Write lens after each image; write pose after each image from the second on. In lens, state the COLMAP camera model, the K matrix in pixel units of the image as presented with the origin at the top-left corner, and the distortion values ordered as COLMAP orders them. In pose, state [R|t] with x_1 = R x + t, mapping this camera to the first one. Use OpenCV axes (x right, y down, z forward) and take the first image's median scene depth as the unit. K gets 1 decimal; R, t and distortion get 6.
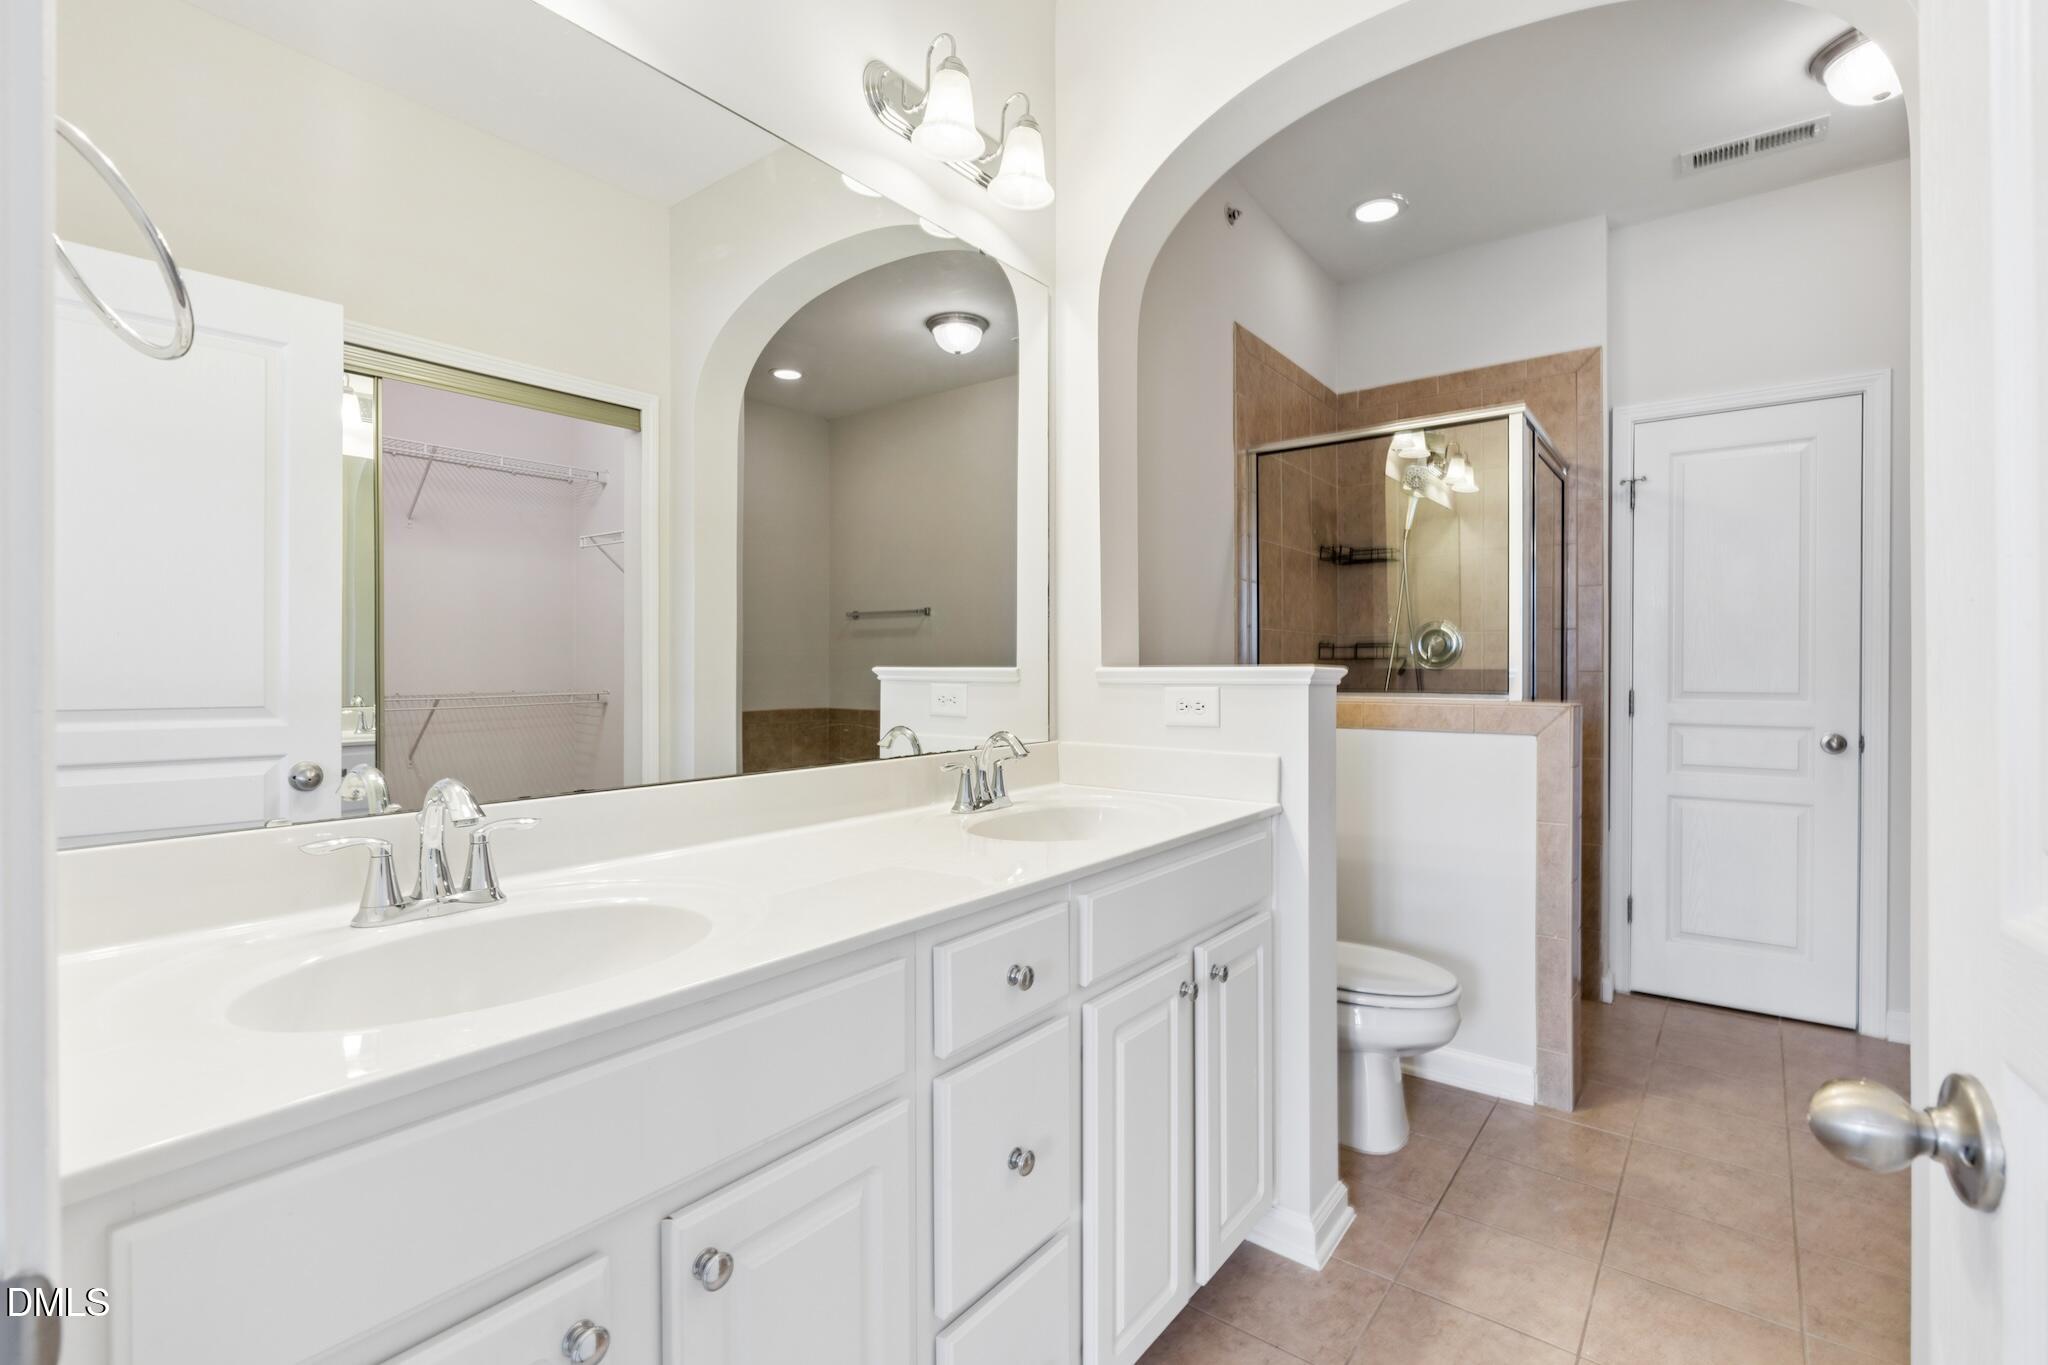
lens RADIAL K [[917.1, 0, 1024.9], [0, 917.1, 677.2], [0, 0, 1]] dist [-0.003911, 0.001071]
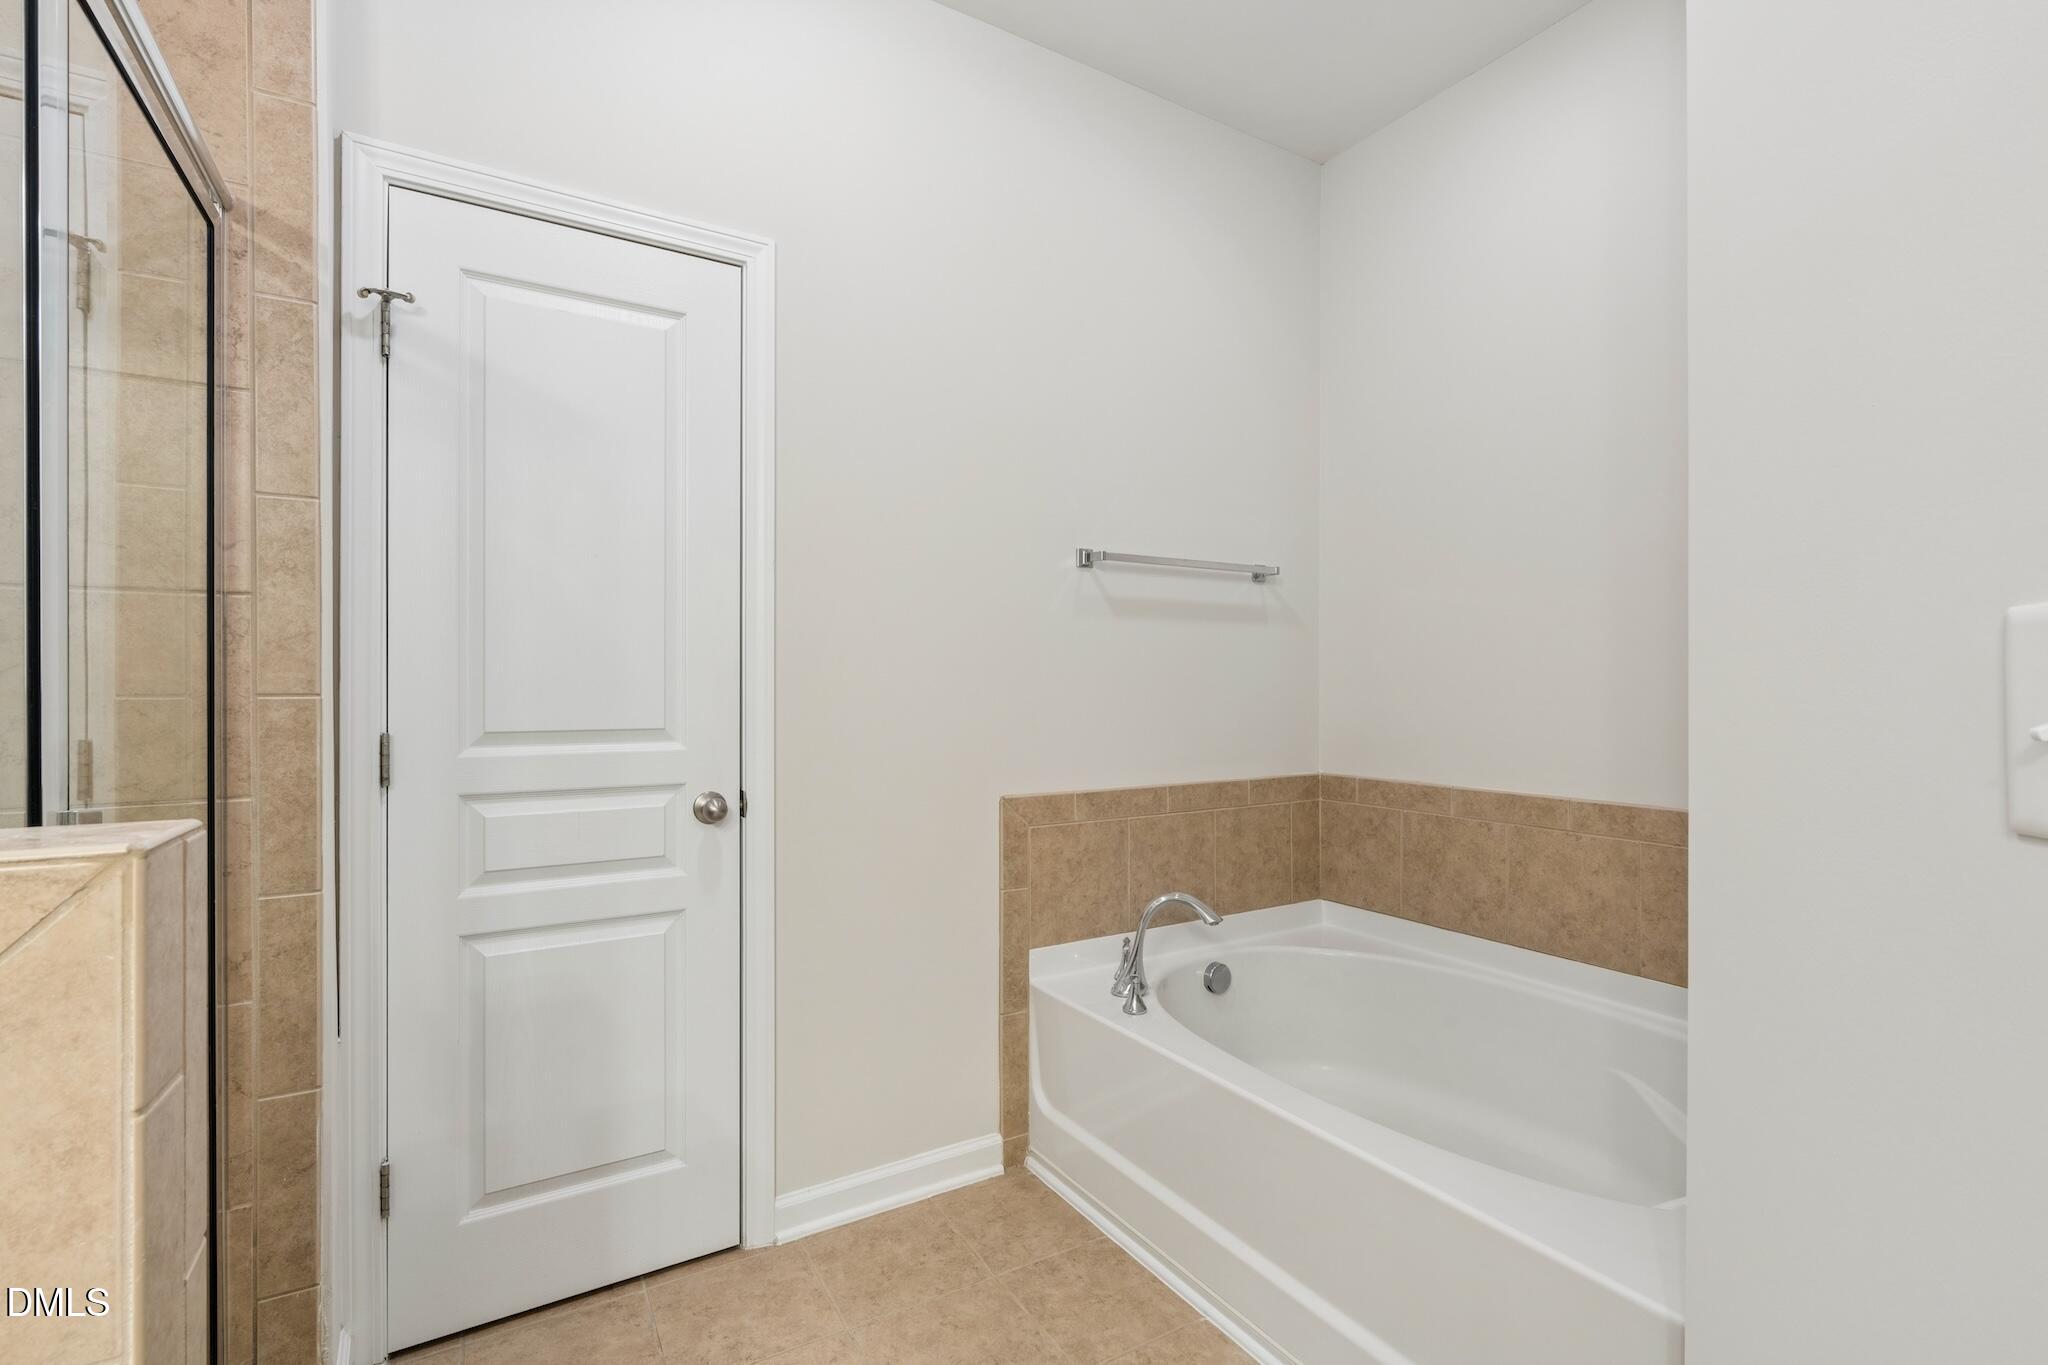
lens RADIAL K [[917.1, 0, 1024.7], [0, 917.1, 683.4], [0, 0, 1]] dist [-0.003911, 0.001071]
pose [[0.363944, 0.000933, 0.931420, 0.340681], [0.008062, 0.999959, -0.004152, -0.007218], [-0.931386, 0.009020, 0.363922, 0.517528]]
